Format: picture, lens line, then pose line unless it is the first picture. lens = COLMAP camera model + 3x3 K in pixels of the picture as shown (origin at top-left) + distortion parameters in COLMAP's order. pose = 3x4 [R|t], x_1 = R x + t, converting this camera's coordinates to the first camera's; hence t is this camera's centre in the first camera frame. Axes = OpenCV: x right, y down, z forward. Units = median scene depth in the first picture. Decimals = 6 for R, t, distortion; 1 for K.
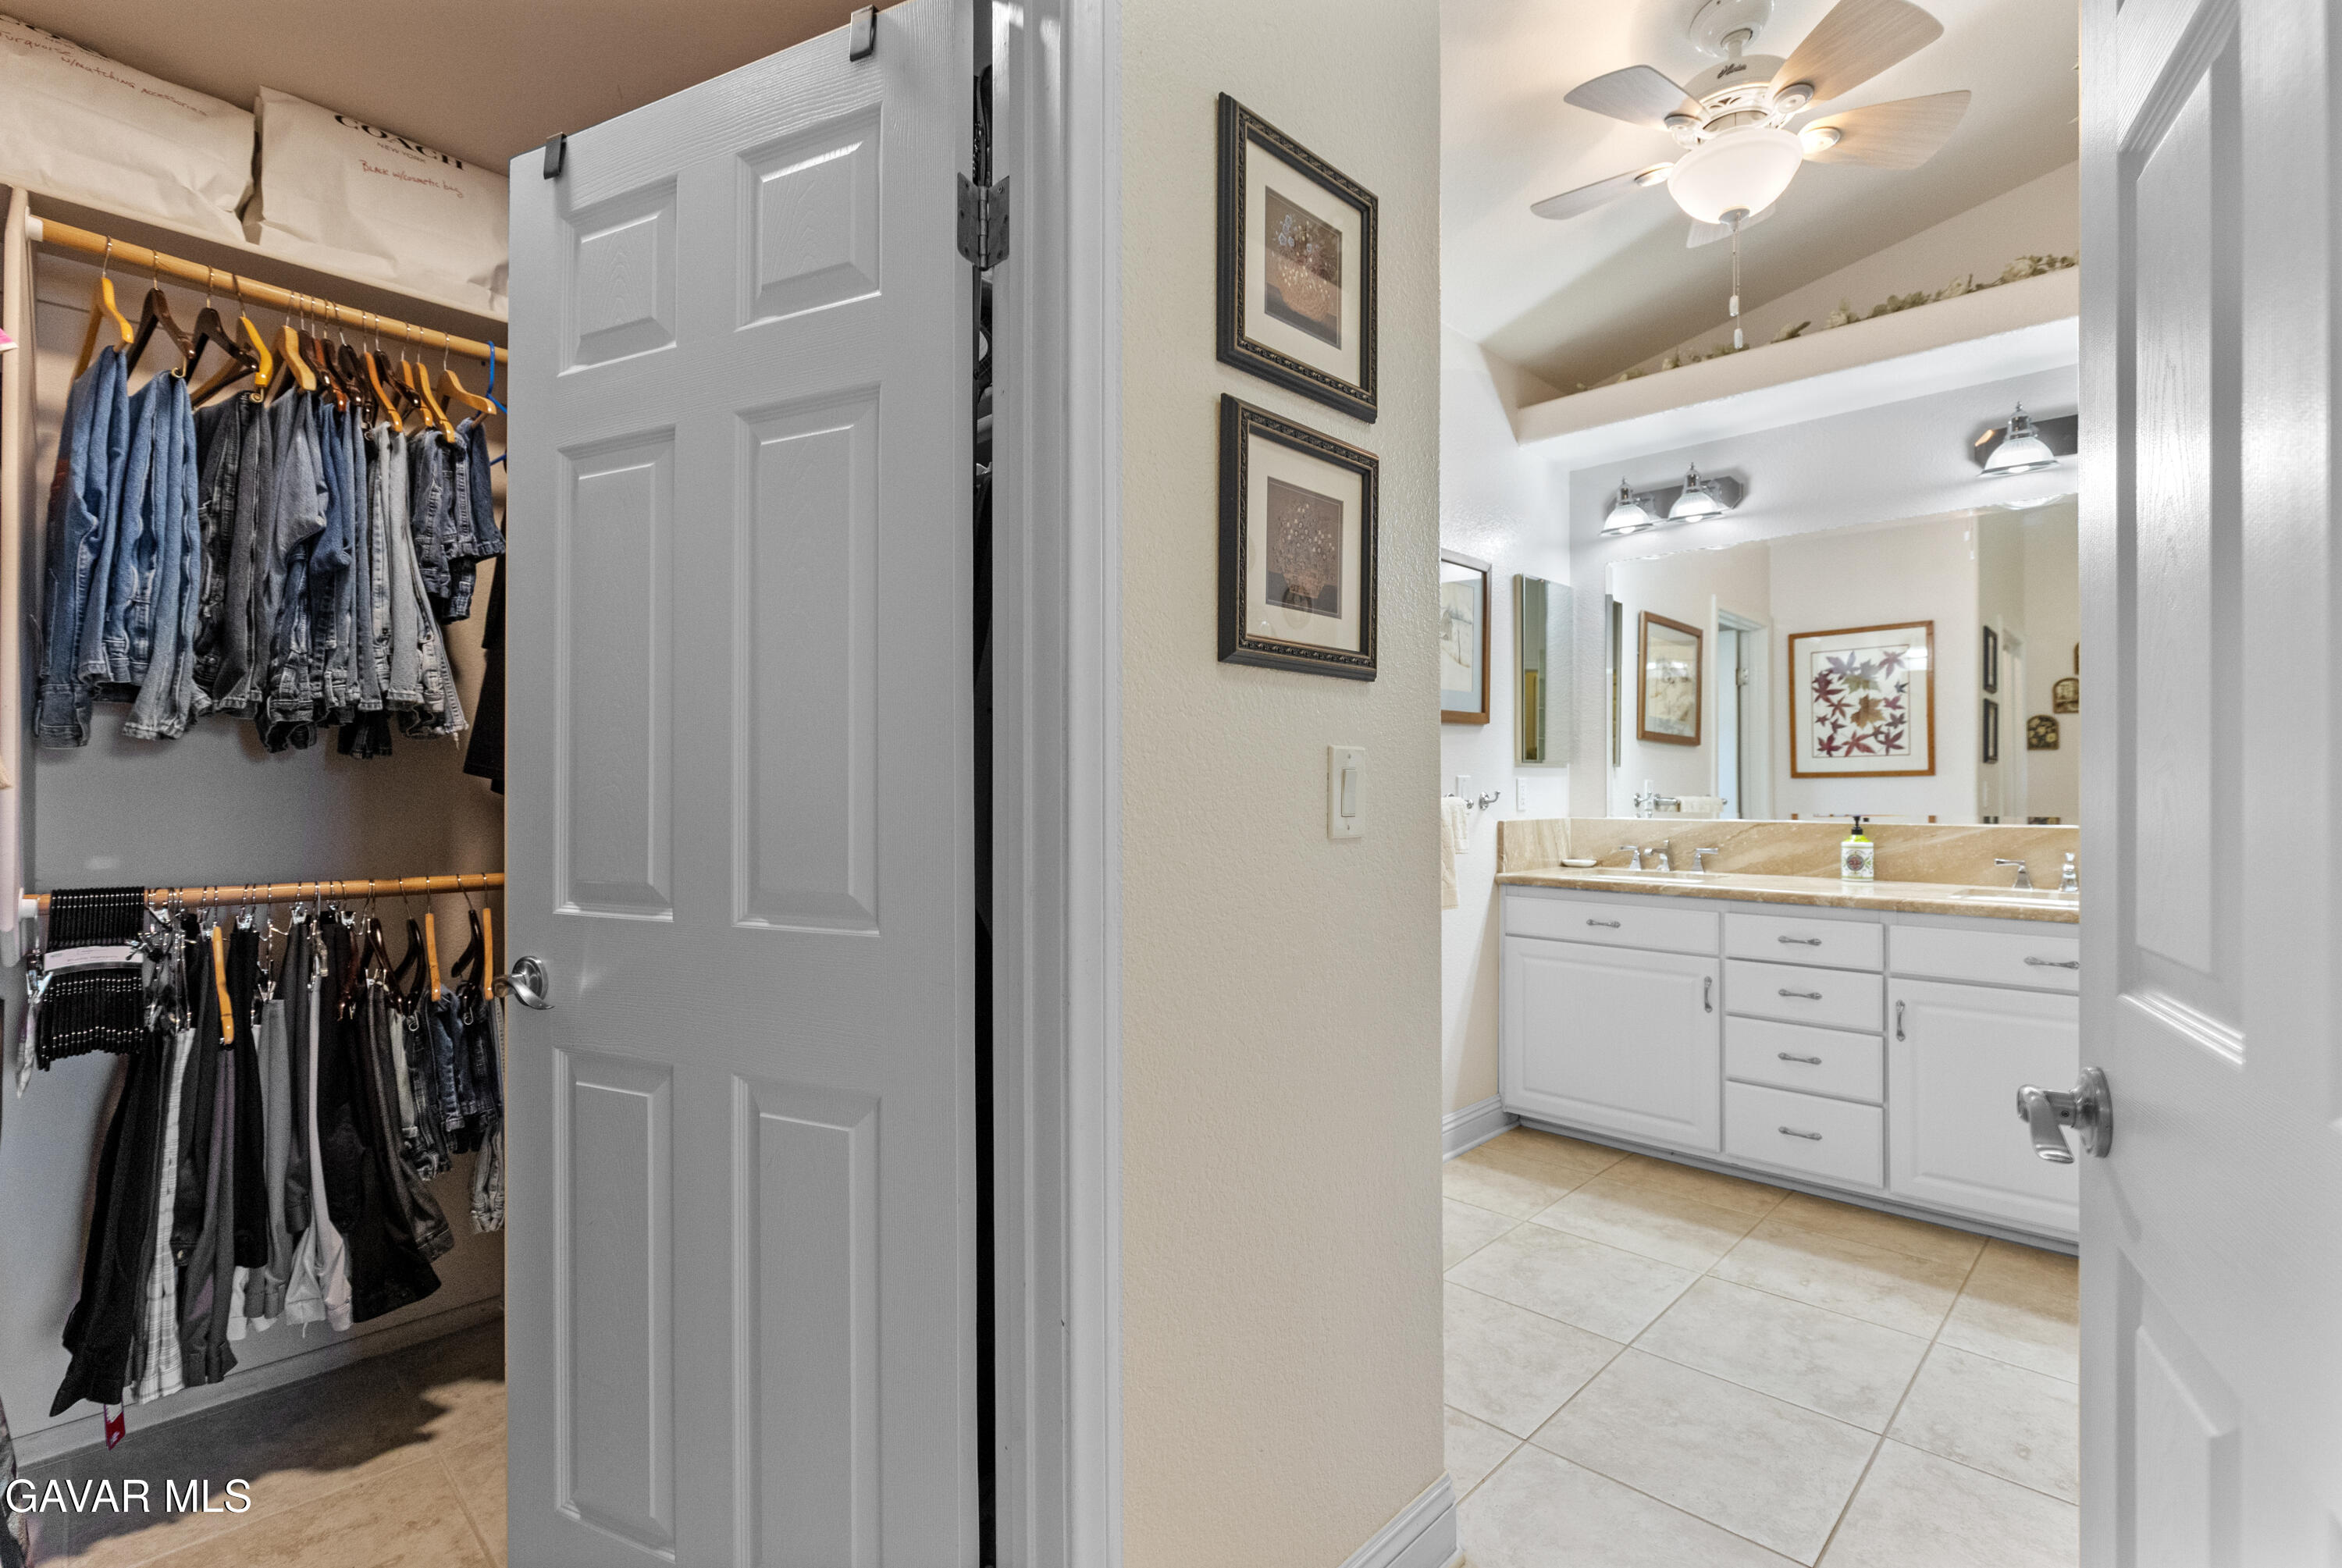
lens RADIAL K [[1070.2, 0, 1181.1], [0, 1070.2, 781.9], [0, 0, 1]] dist [0.003079, -0.001560]
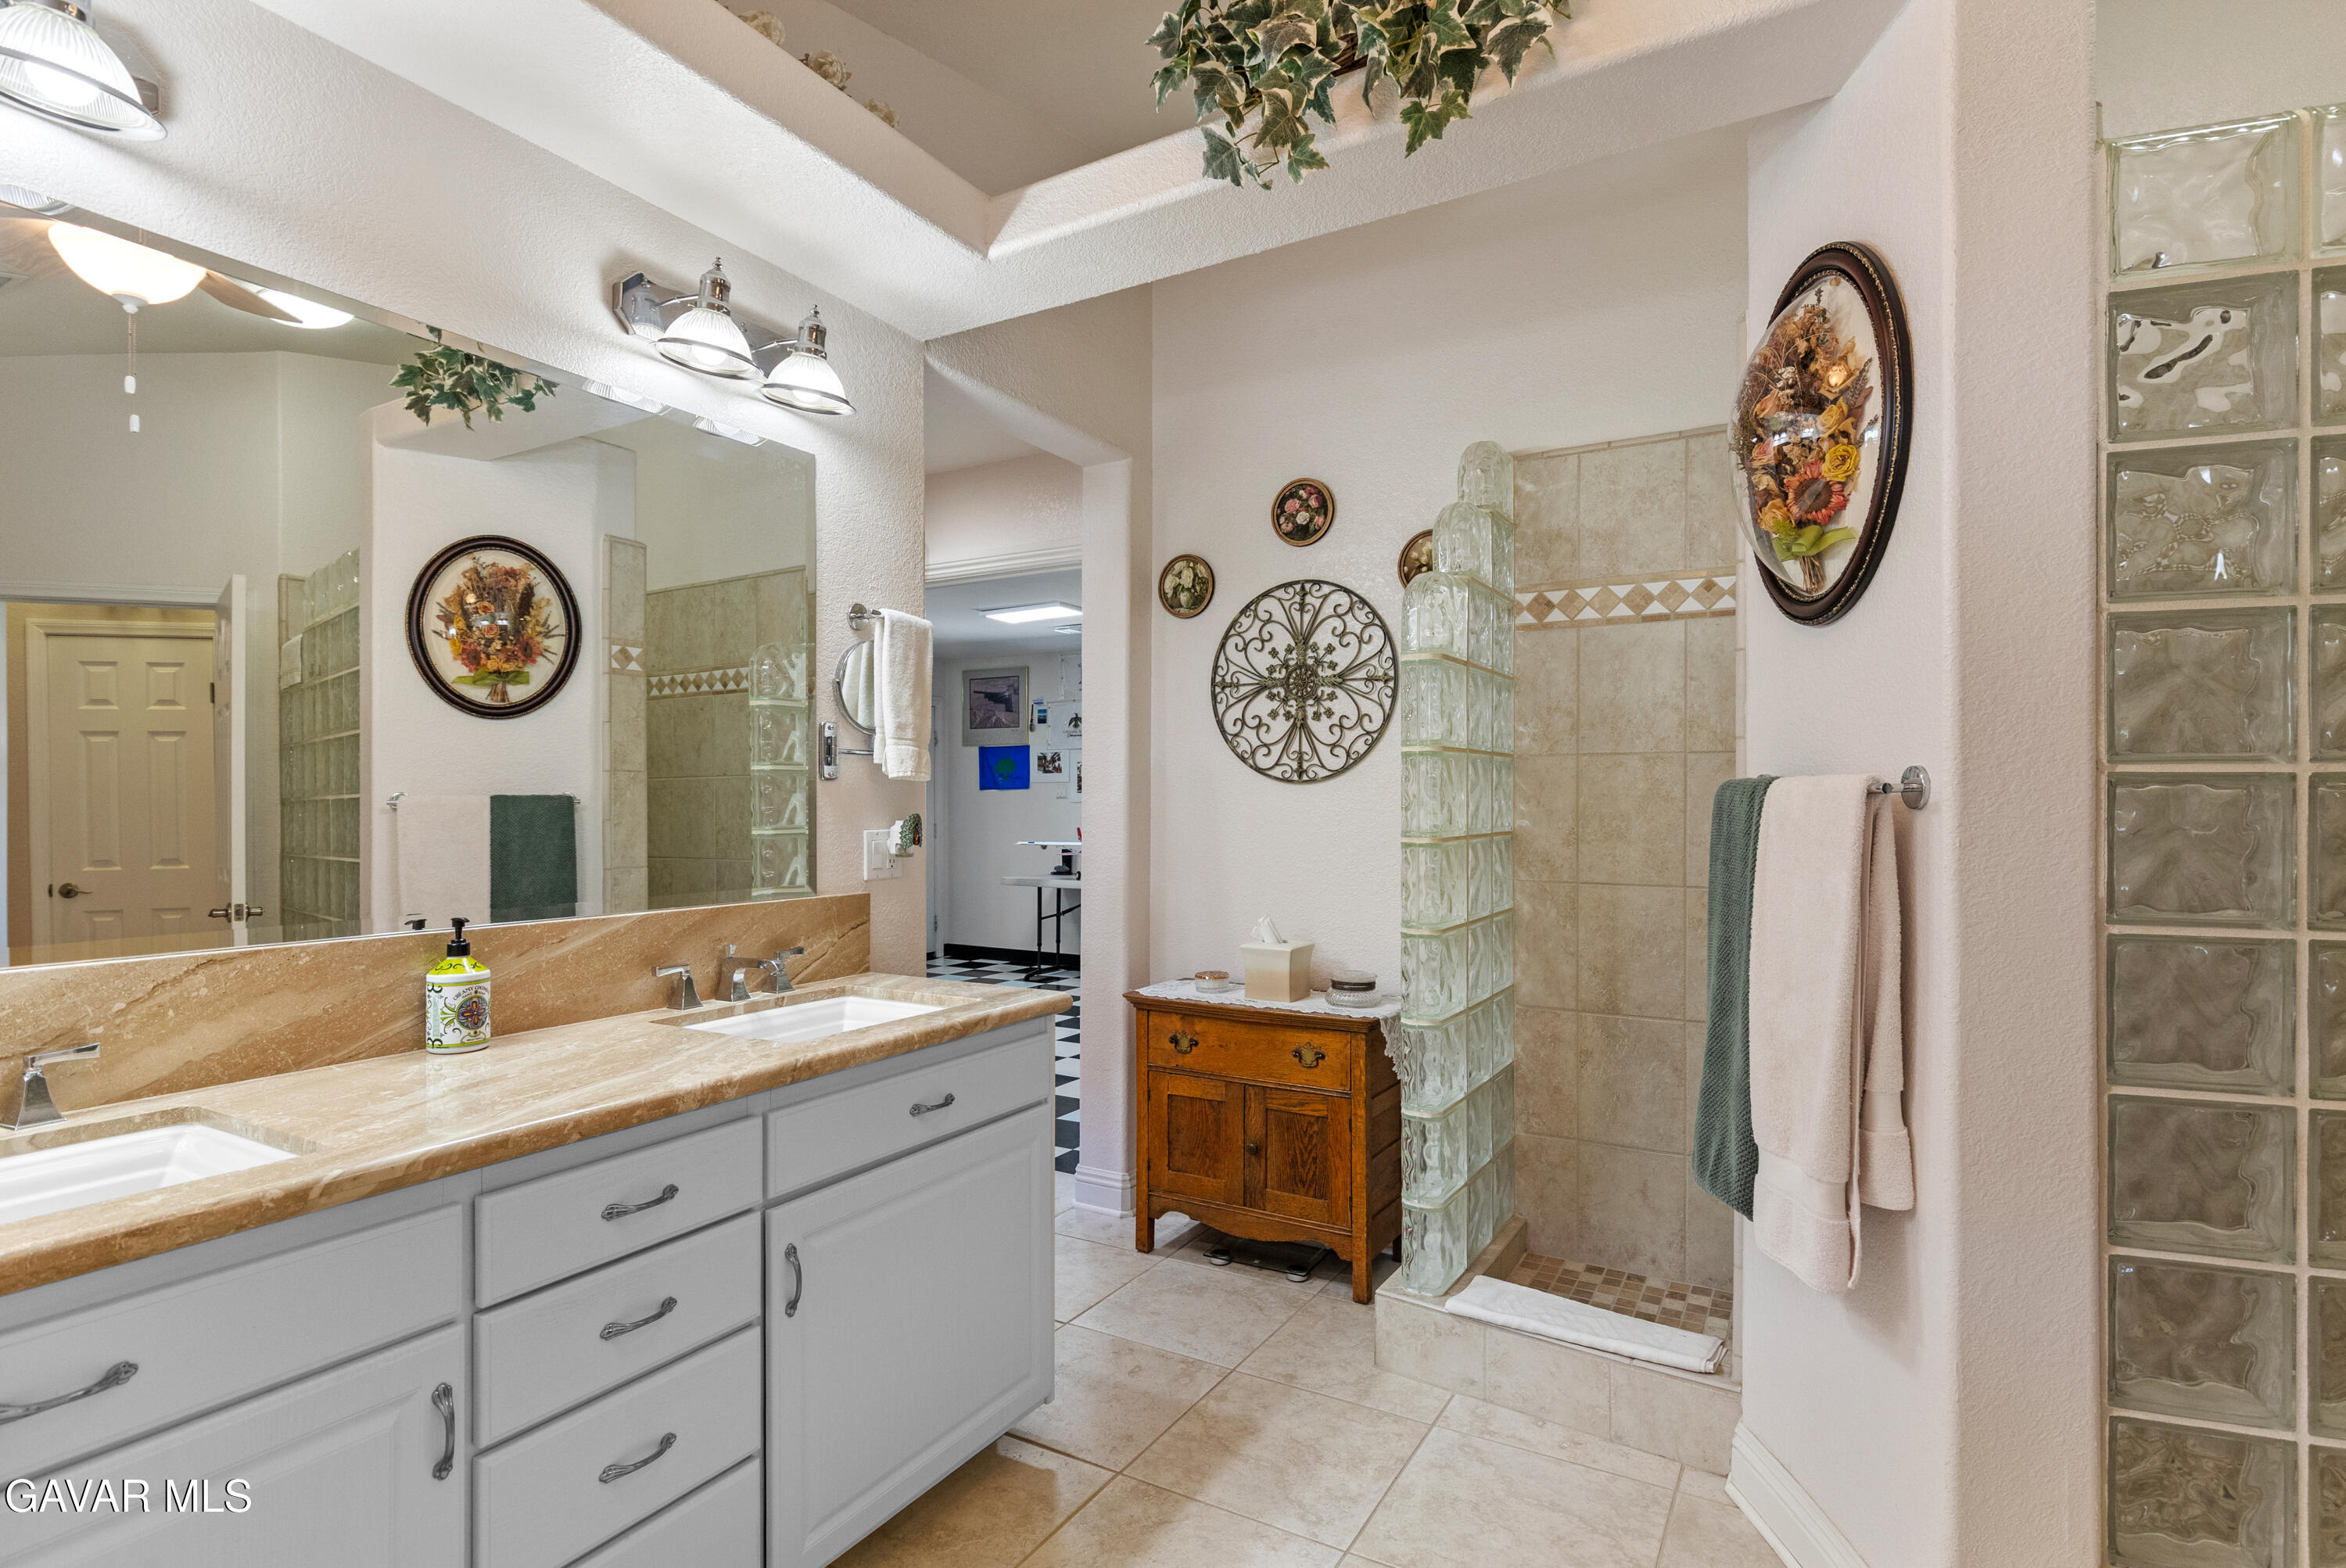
lens RADIAL K [[1142.9, 0, 1185.8], [0, 1142.9, 805.4], [0, 0, 1]] dist [0.000988, 0.000378]
pose [[-0.248855, 0.001429, 0.968540, 0.037426], [-0.001575, 0.999997, -0.001880, -0.019548], [-0.968540, -0.001993, -0.248852, 0.807714]]
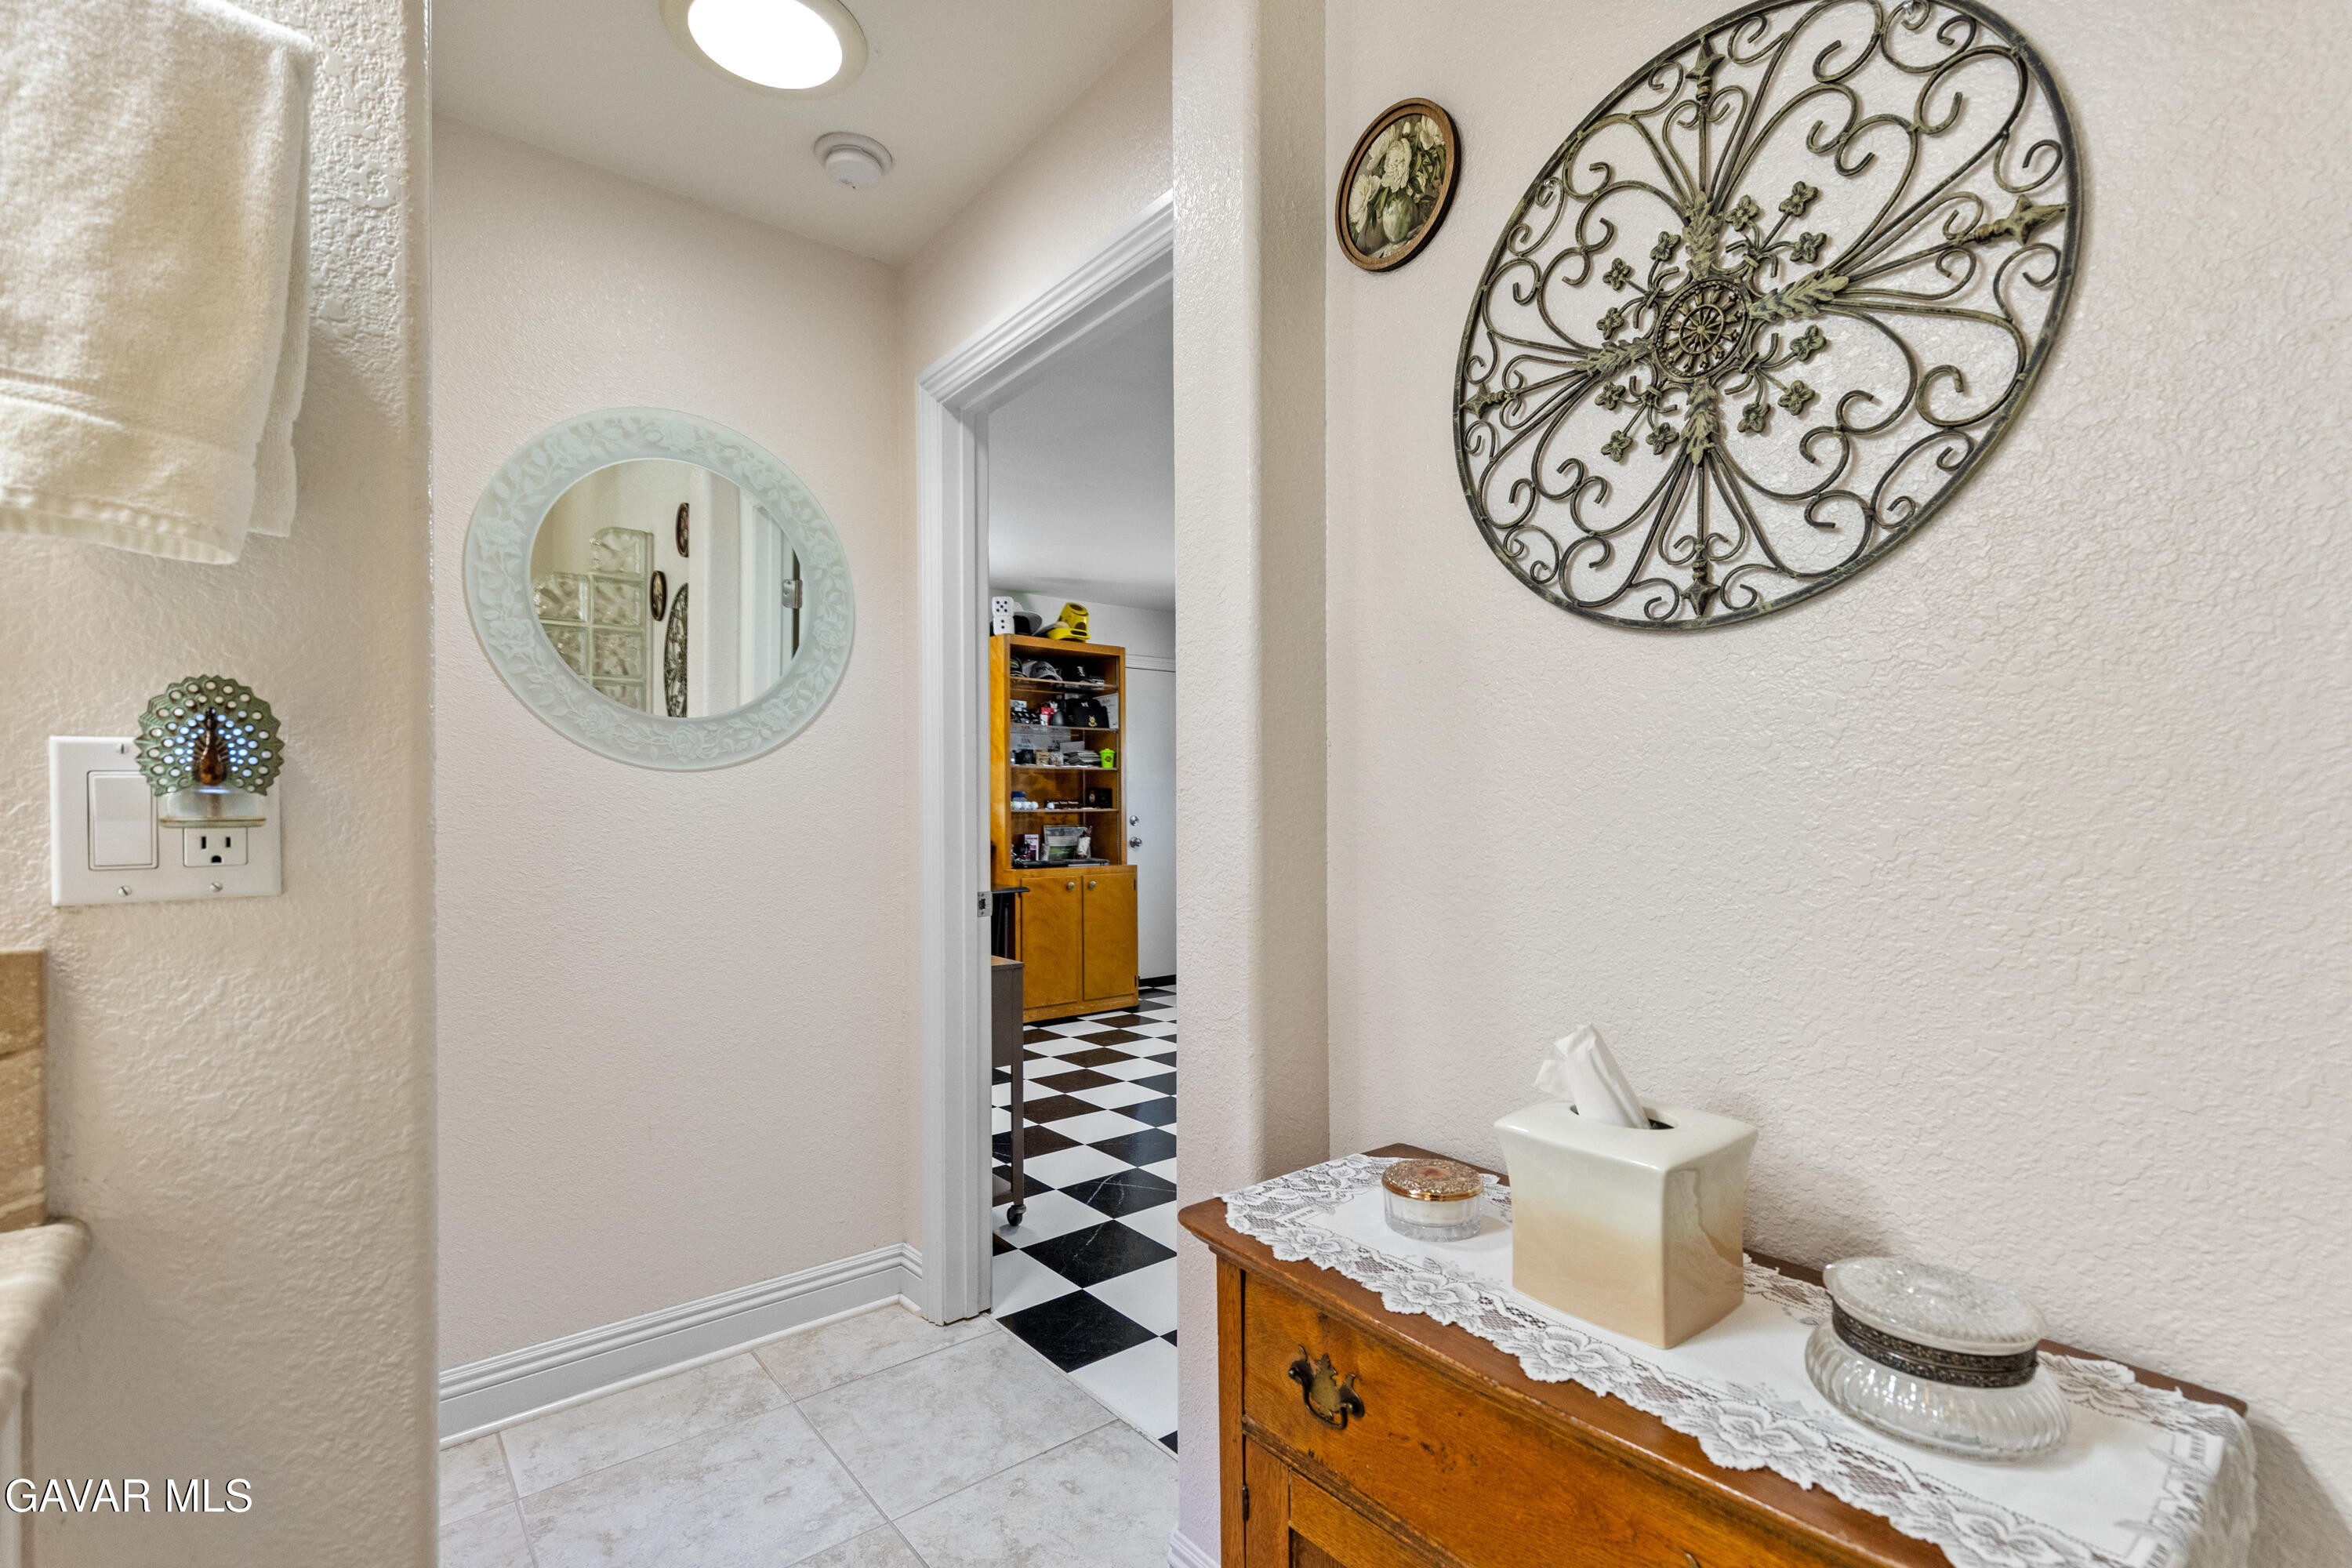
lens RADIAL K [[1074.8, 0, 1188.1], [0, 1074.8, 805.7], [0, 0, 1]] dist [0.003079, -0.001560]
pose [[0.113331, 0.004469, 0.993547, 0.650460], [0.005660, 0.999971, -0.005143, 0.012509], [-0.993541, 0.006207, 0.113303, 0.576728]]
